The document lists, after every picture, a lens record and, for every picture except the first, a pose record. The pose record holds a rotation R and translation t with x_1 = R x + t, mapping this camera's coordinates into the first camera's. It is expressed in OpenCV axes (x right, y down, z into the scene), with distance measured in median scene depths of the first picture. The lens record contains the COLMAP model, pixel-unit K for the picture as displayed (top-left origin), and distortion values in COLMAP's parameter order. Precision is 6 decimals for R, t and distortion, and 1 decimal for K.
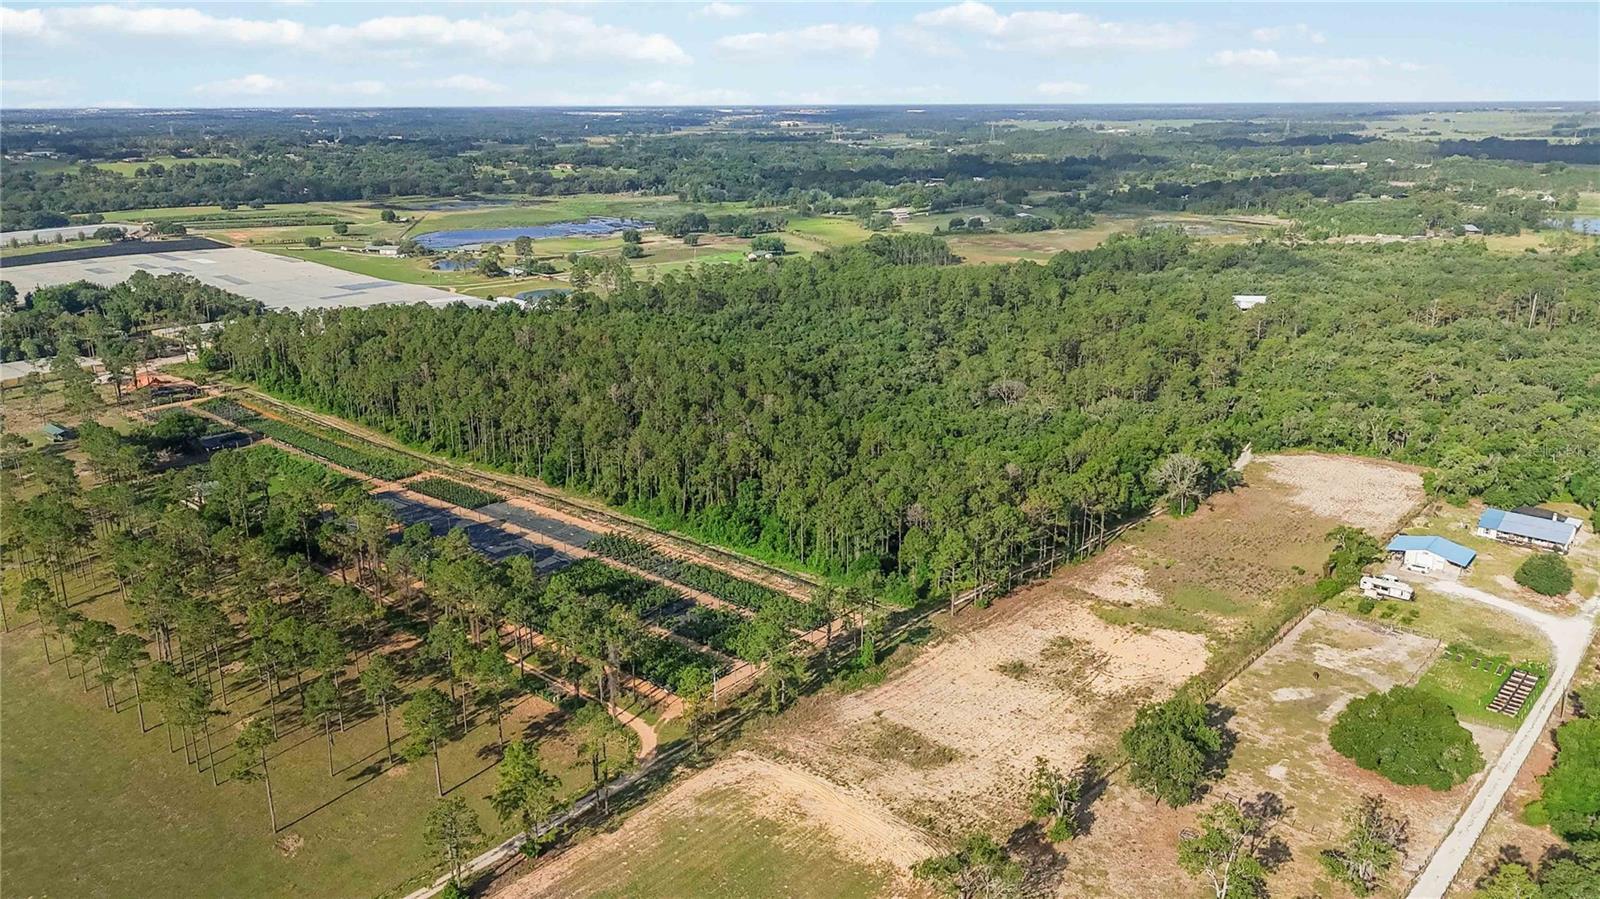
lens RADIAL K [[1176.4, 0, 809.7], [0, 1176.4, 446.4], [0, 0, 1]] dist [0.069263, -0.064286]
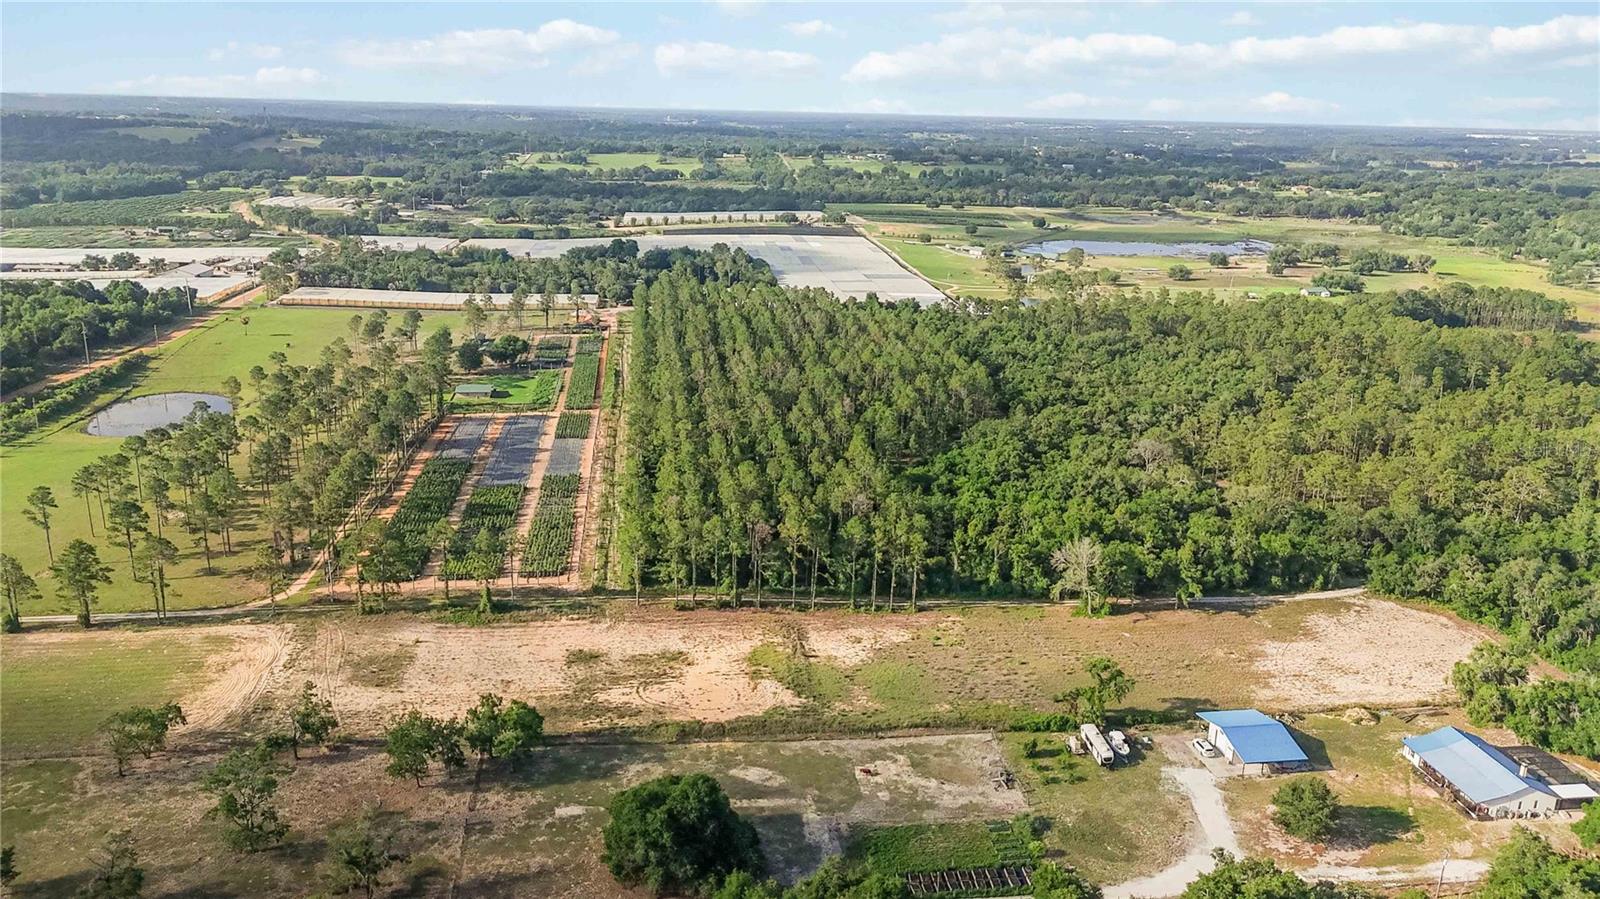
lens RADIAL K [[1176.4, 0, 809.7], [0, 1176.4, 446.4], [0, 0, 1]] dist [0.069263, -0.064286]
pose [[0.761486, 0.203201, -0.615507, 0.478268], [-0.215624, 0.974921, 0.055093, -0.044958], [0.611266, 0.090766, 0.786203, 0.160610]]
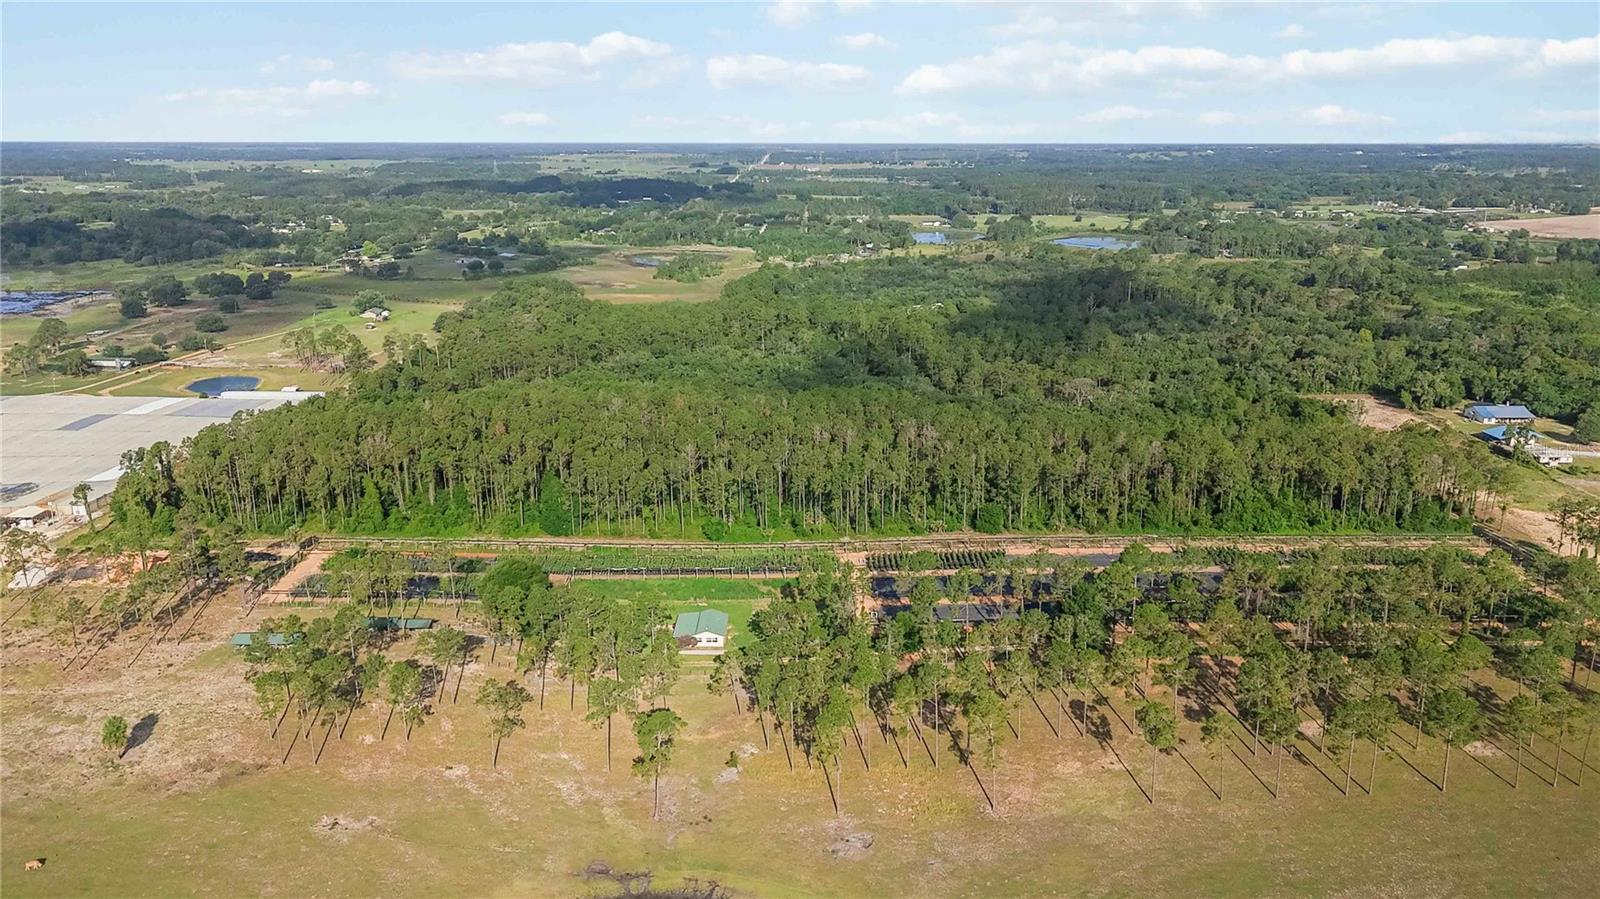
lens RADIAL K [[1176.4, 0, 809.7], [0, 1176.4, 446.4], [0, 0, 1]] dist [0.069263, -0.064286]
pose [[0.753079, -0.165593, 0.636750, -0.715295], [0.186157, 0.981890, 0.035183, -0.074631], [-0.631044, 0.092040, 0.770267, 0.268712]]
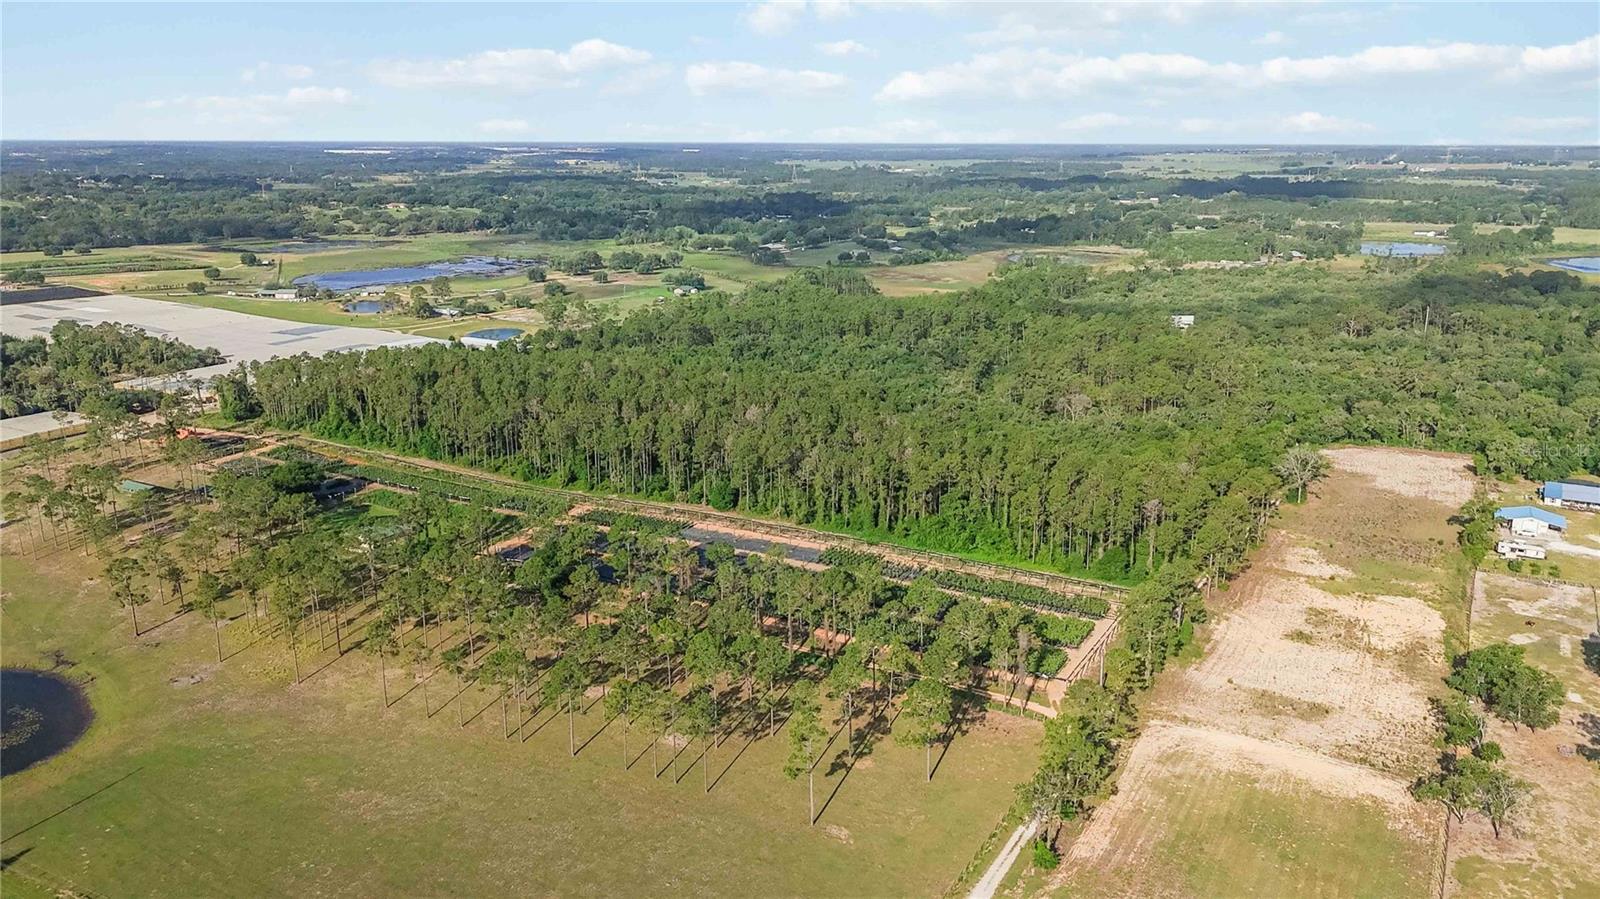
lens RADIAL K [[1176.4, 0, 809.7], [0, 1176.4, 446.4], [0, 0, 1]] dist [0.069263, -0.064286]
pose [[0.981111, -0.047221, 0.187593, -0.256704], [0.053008, 0.998257, -0.025949, 0.006597], [-0.186041, 0.035402, 0.981904, -0.016417]]
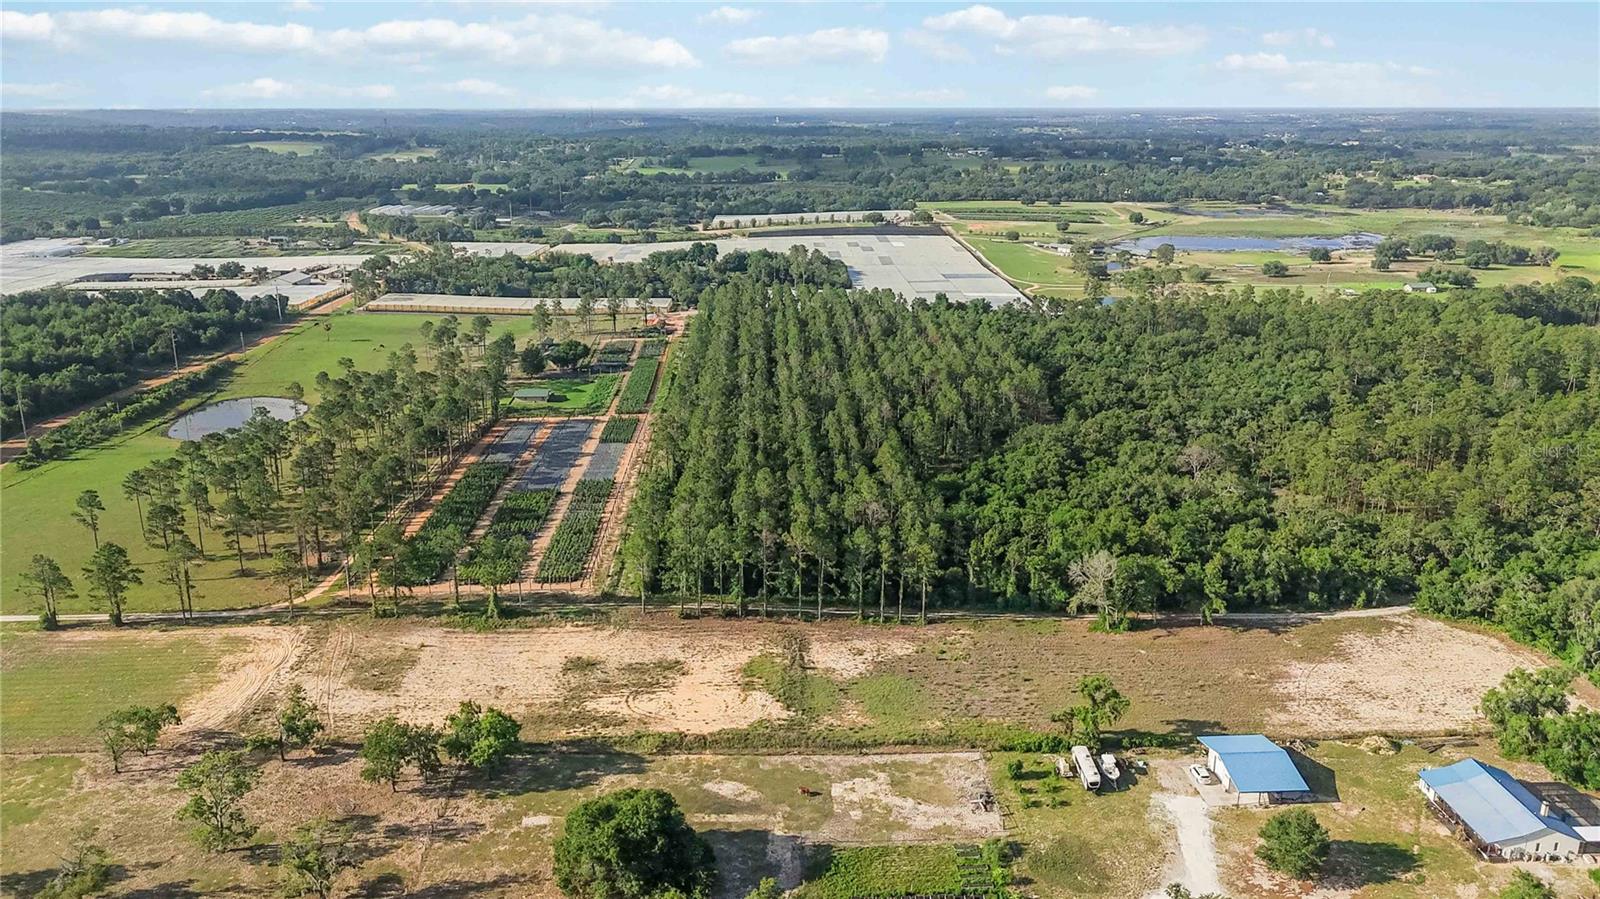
lens RADIAL K [[1176.4, 0, 809.7], [0, 1176.4, 446.4], [0, 0, 1]] dist [0.069263, -0.064286]
pose [[0.699448, 0.206075, -0.684329, 0.510921], [-0.212333, 0.974211, 0.076343, -0.060251], [0.682413, 0.091908, 0.725166, 0.198988]]
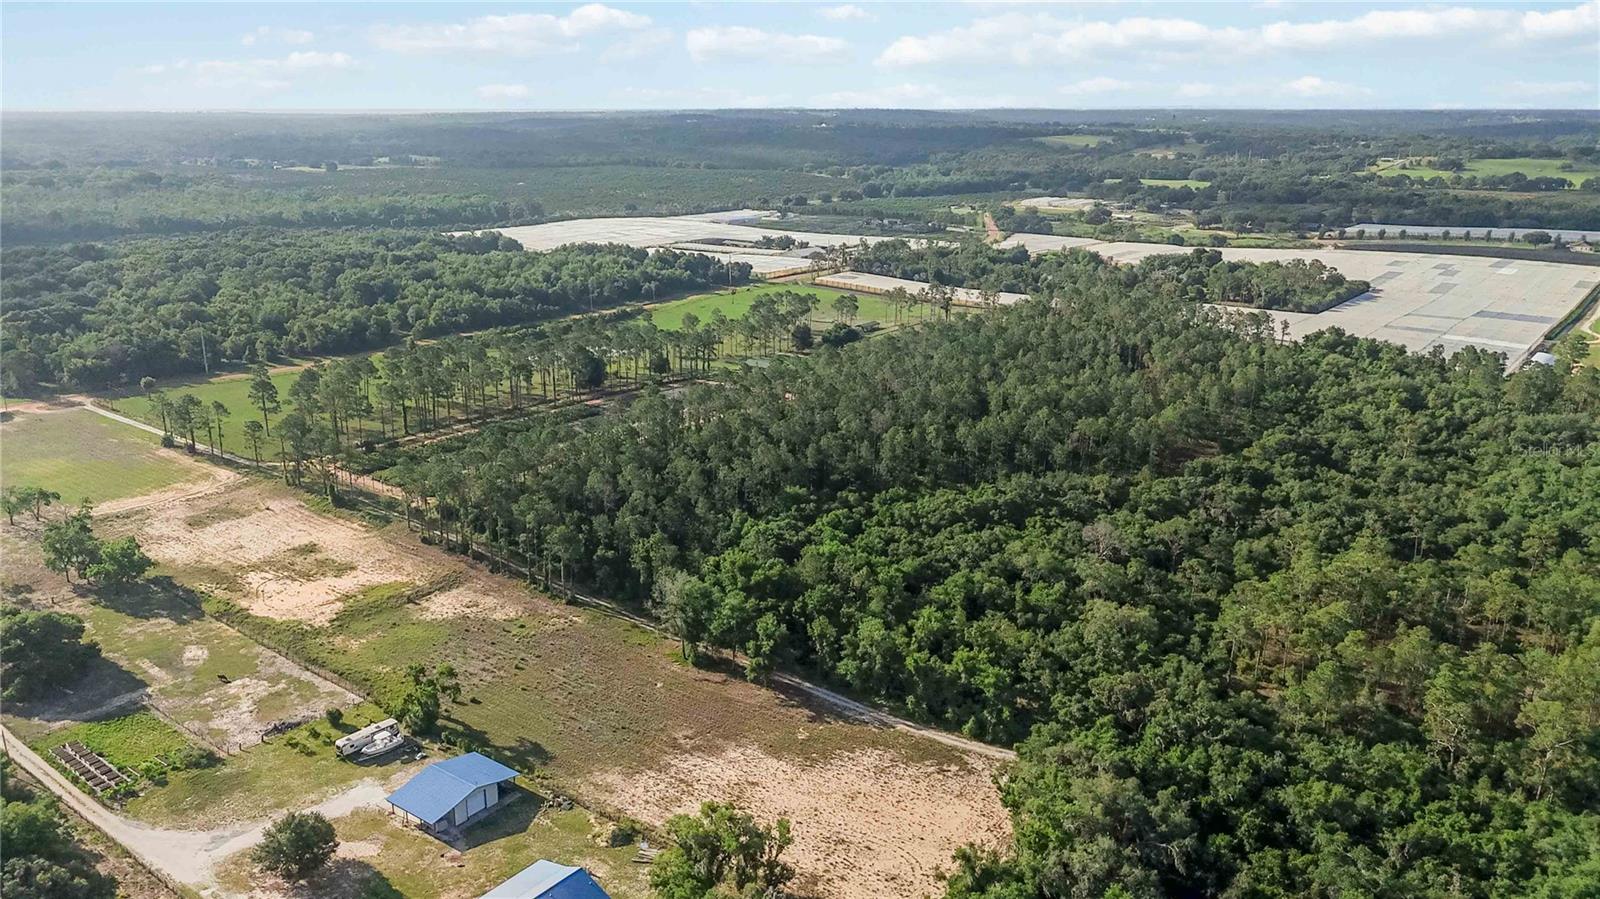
lens RADIAL K [[1176.4, 0, 809.7], [0, 1176.4, 446.4], [0, 0, 1]] dist [0.069263, -0.064286]
pose [[0.061597, 0.286870, -0.955987, 0.727668], [-0.289376, 0.921800, 0.257966, -0.206625], [0.955232, 0.260749, 0.139794, 0.686506]]
